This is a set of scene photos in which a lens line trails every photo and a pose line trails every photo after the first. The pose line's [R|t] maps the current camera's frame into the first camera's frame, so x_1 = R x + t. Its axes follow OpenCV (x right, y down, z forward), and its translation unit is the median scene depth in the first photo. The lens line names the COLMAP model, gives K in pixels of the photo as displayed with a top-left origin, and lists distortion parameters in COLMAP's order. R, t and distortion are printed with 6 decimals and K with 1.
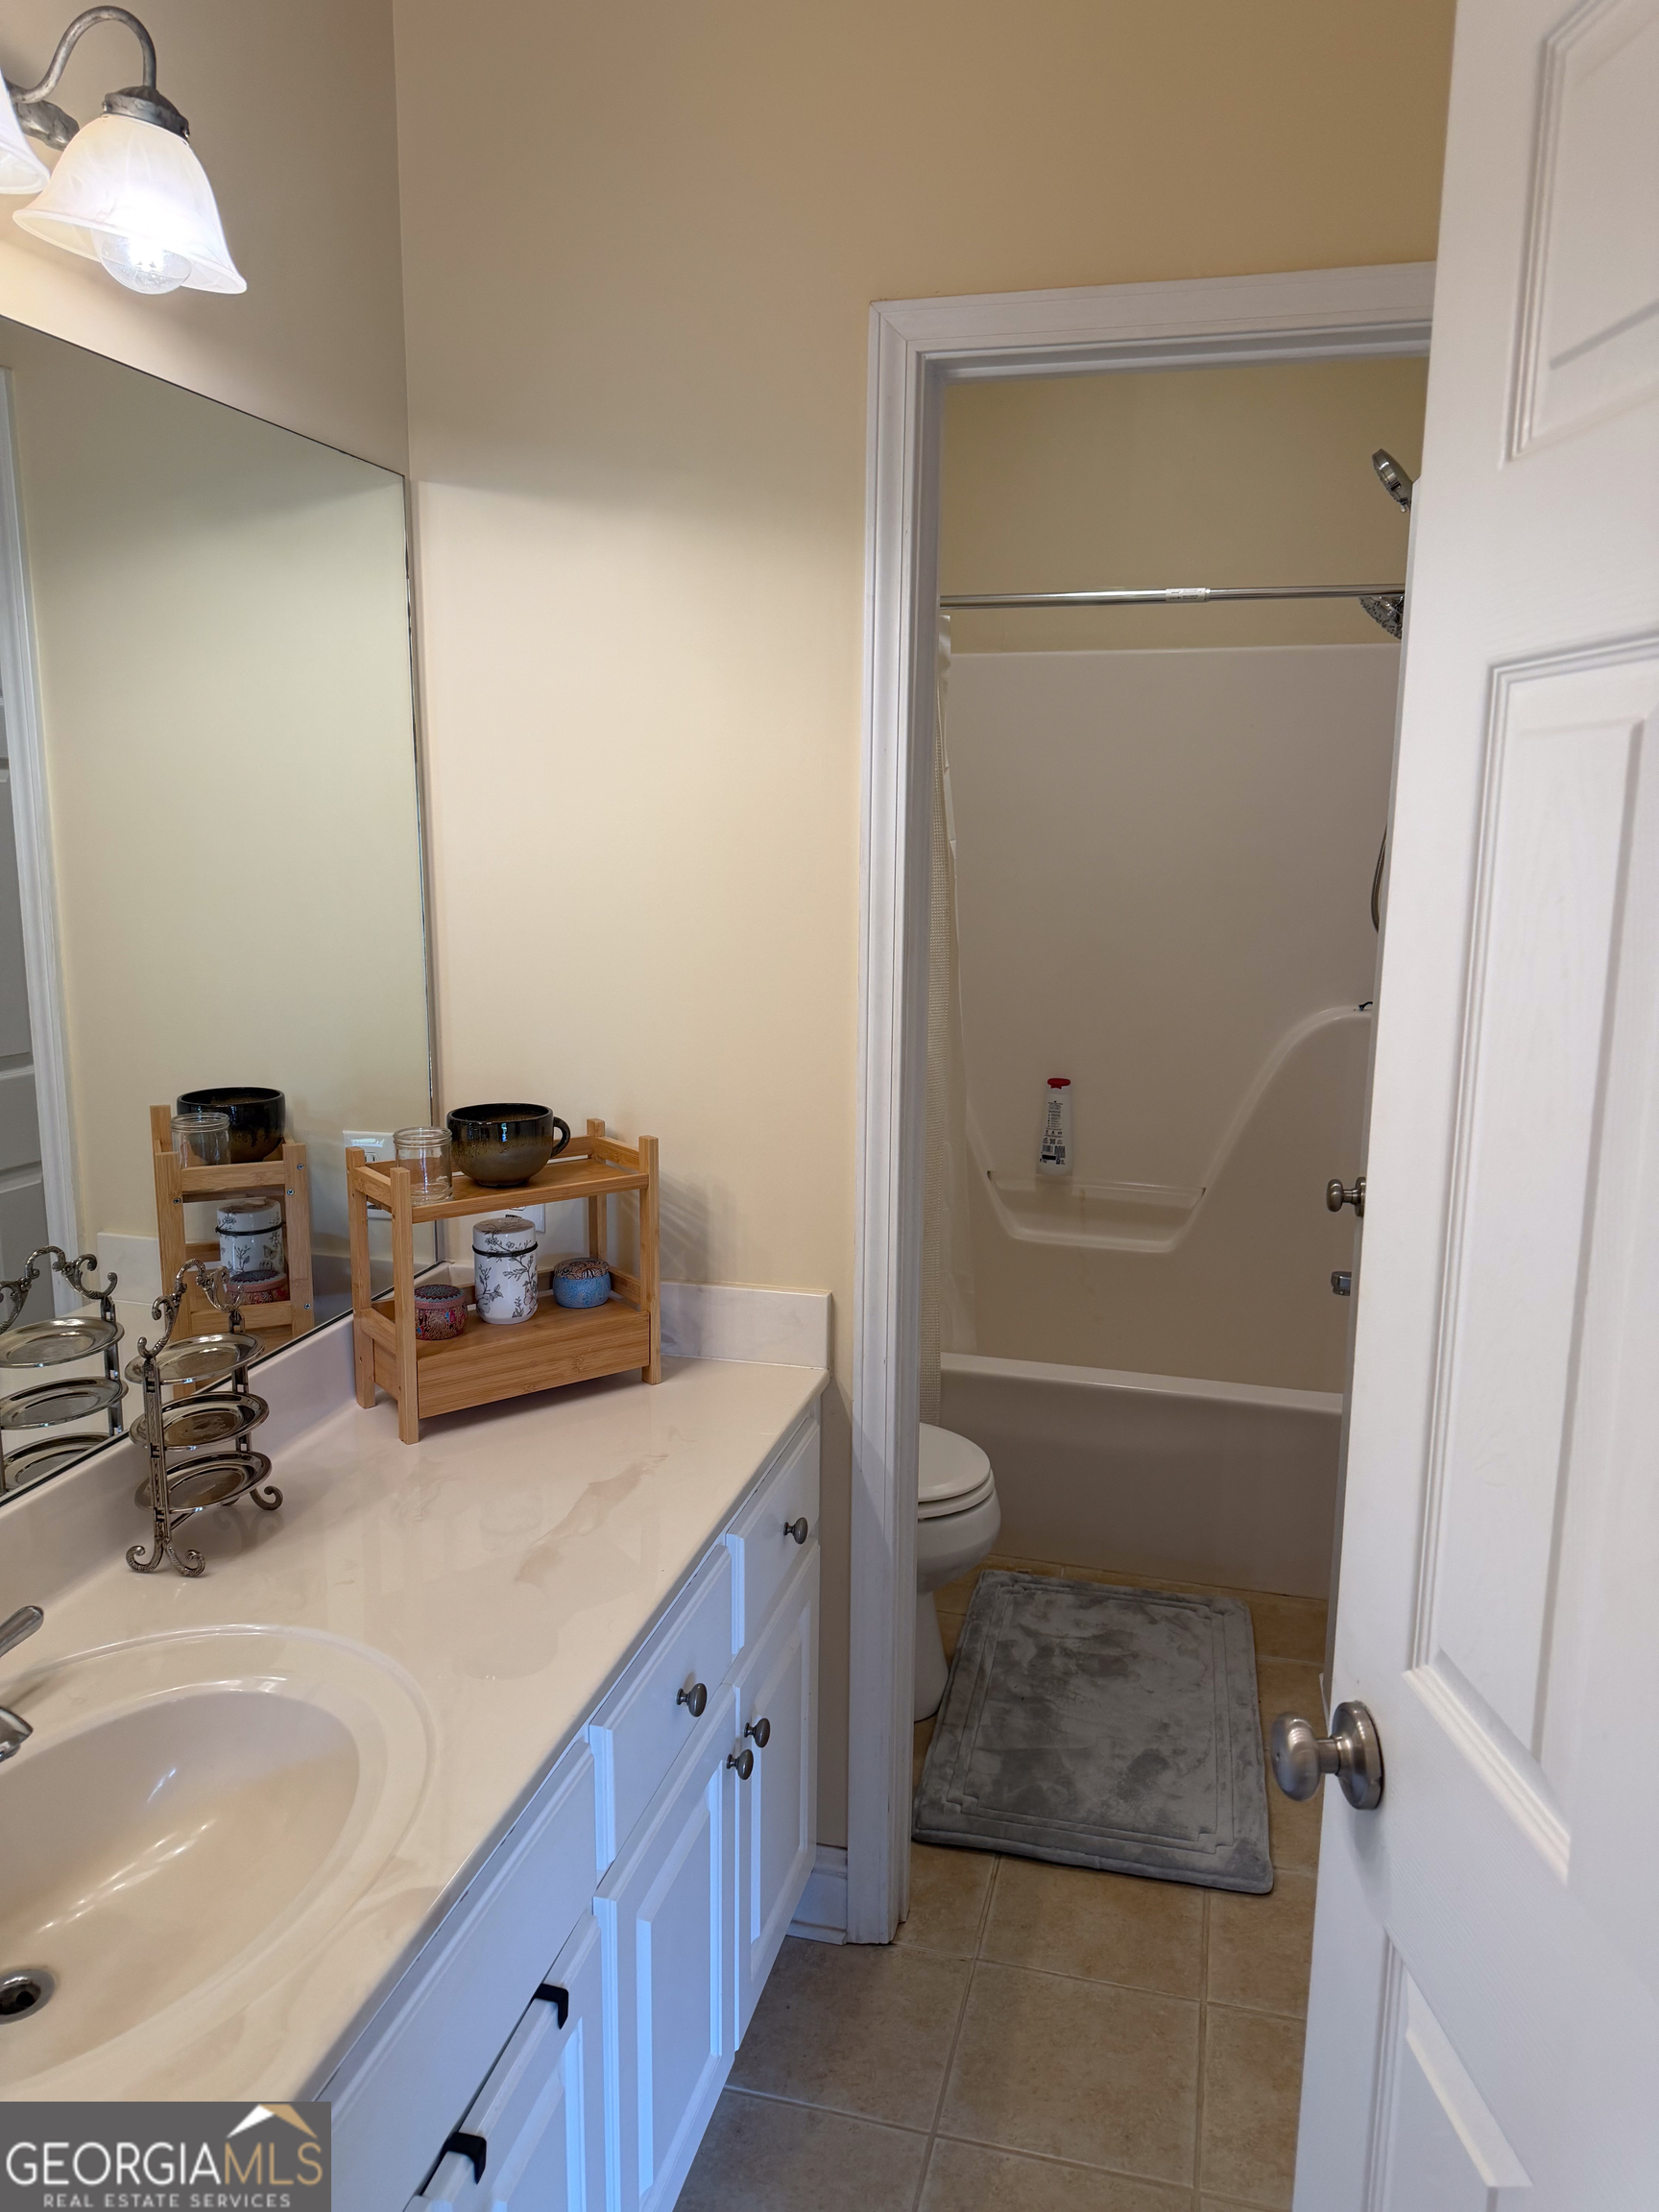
lens RADIAL K [[1556.3, 0, 829.5], [0, 1556.3, 1106.0], [0, 0, 1]] dist [0.045330, -0.060930]
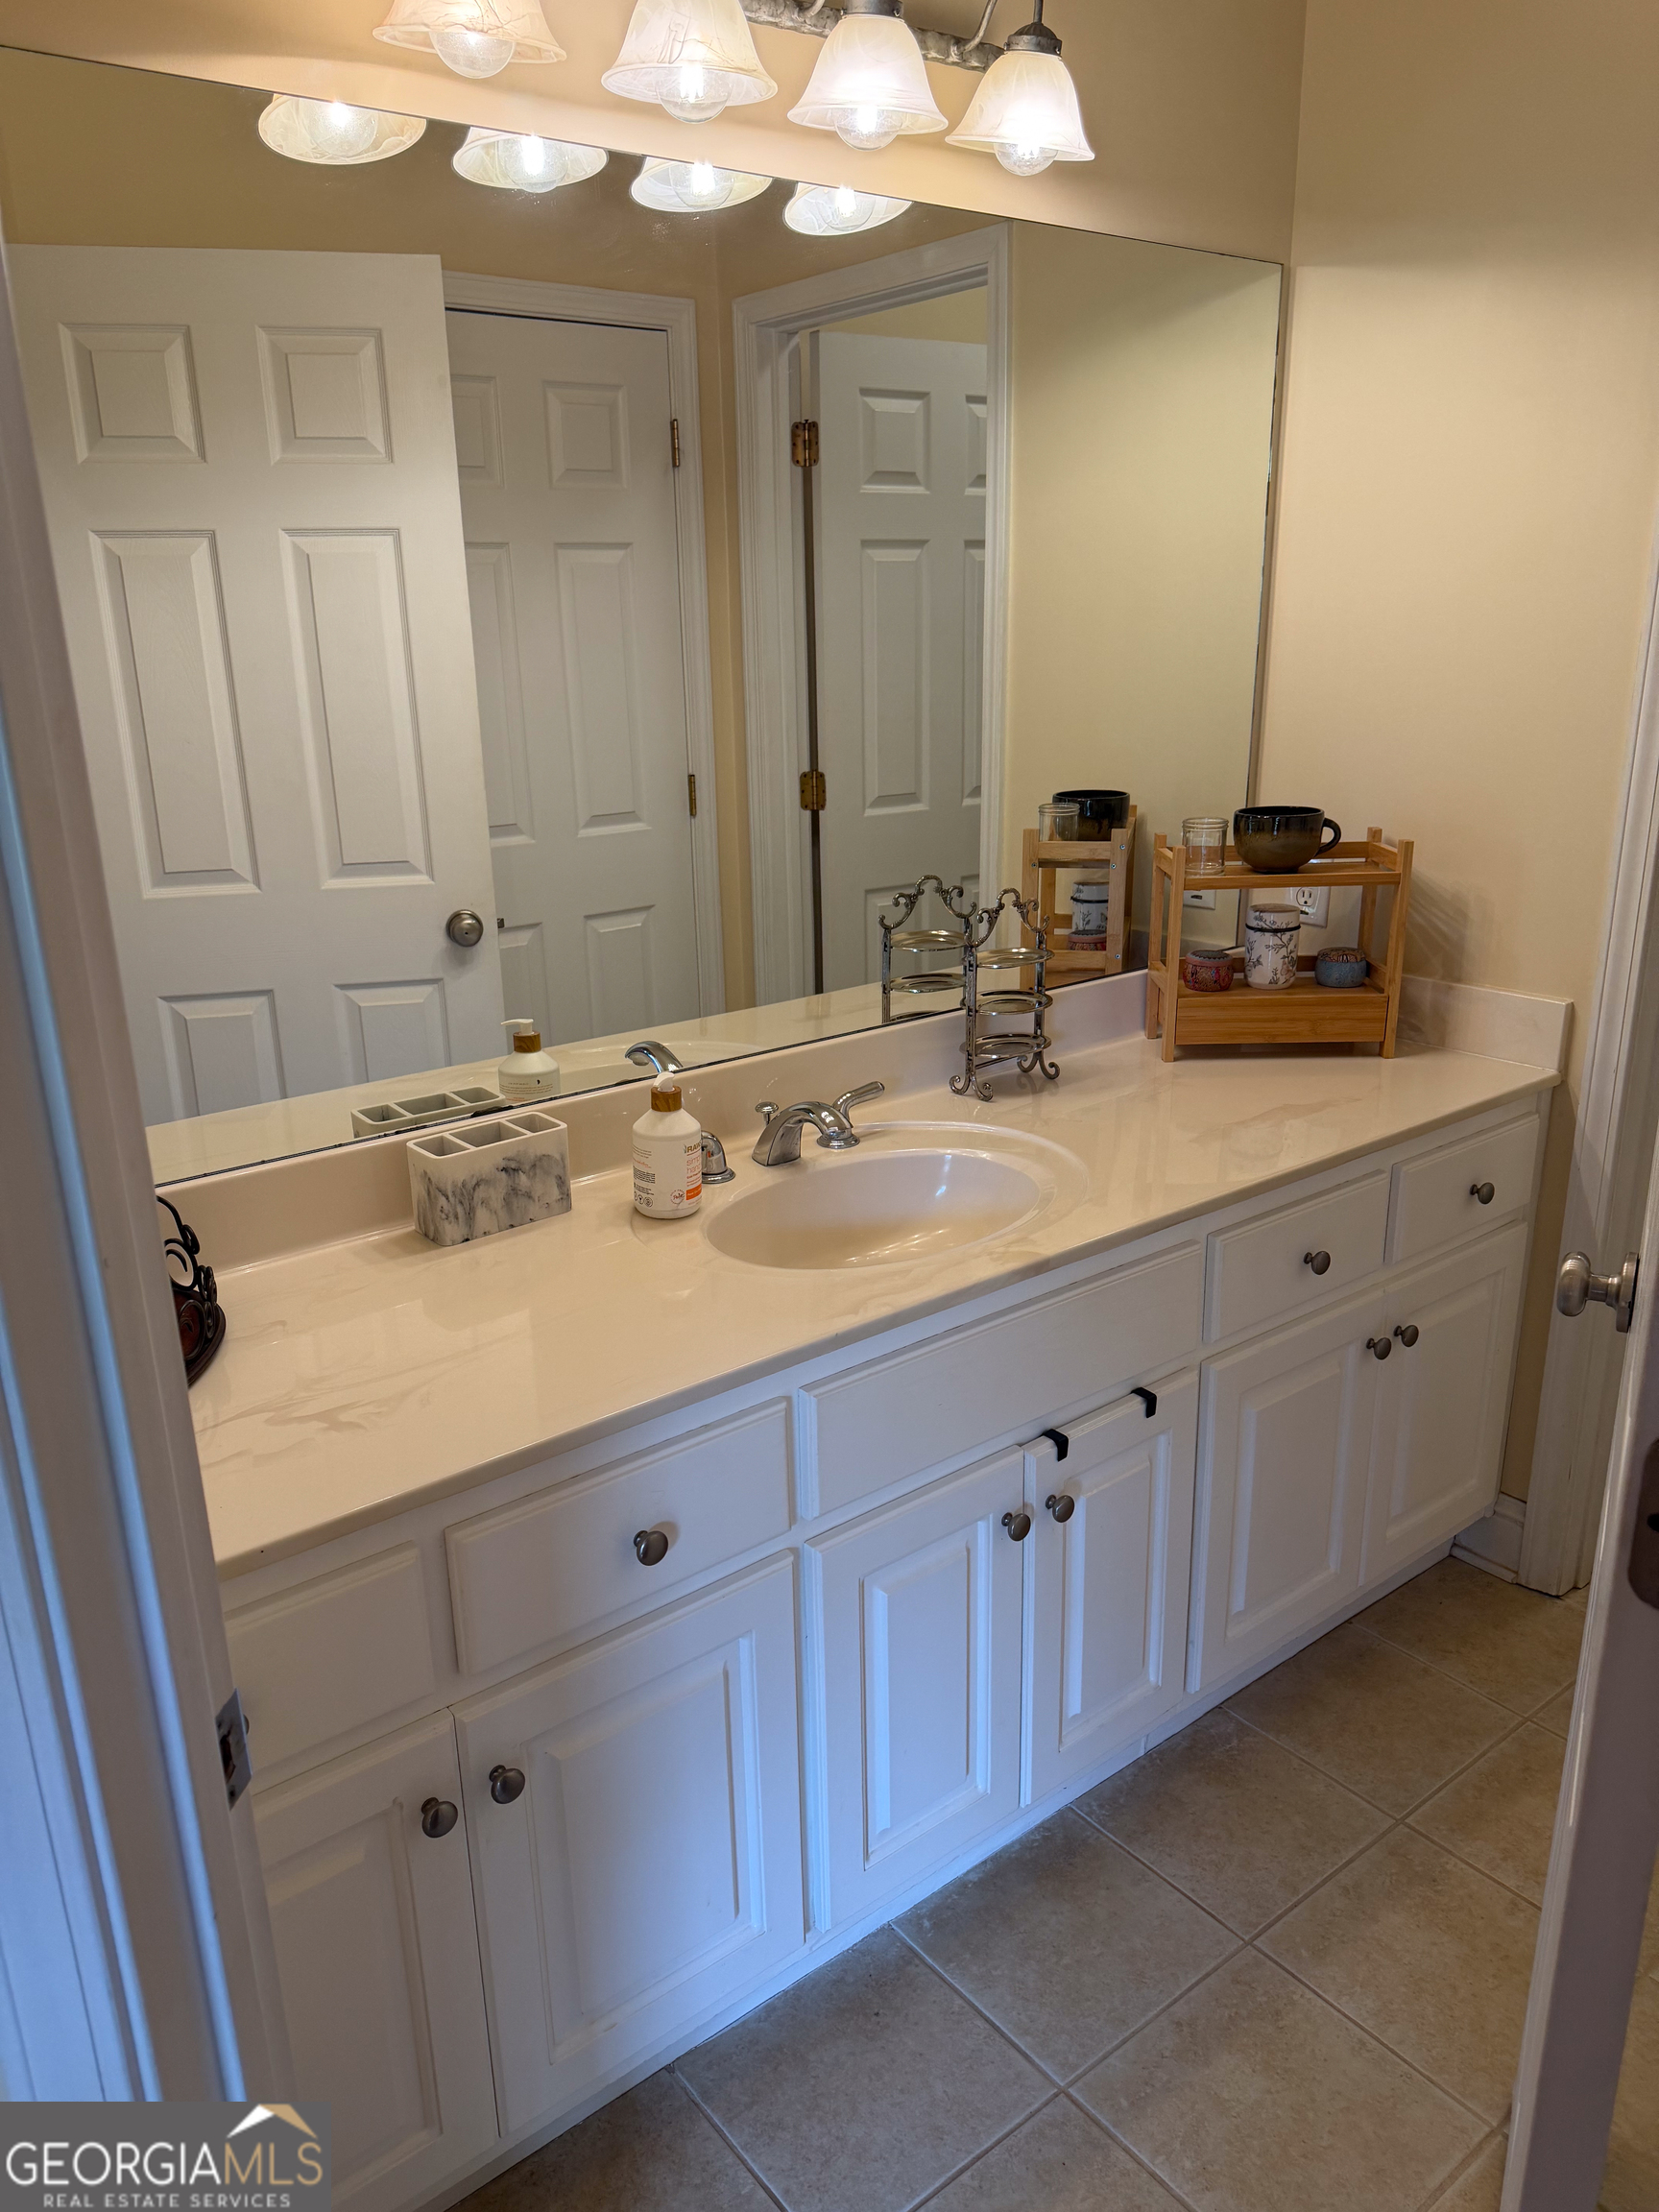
lens RADIAL K [[1568.0, 0, 829.5], [0, 1568.0, 1106.0], [0, 0, 1]] dist [0.080175, -0.142874]
pose [[0.795138, 0.154418, -0.586439, 0.268475], [-0.080175, 0.985317, 0.150741, 0.072240], [0.601105, -0.072842, 0.795843, -0.207623]]
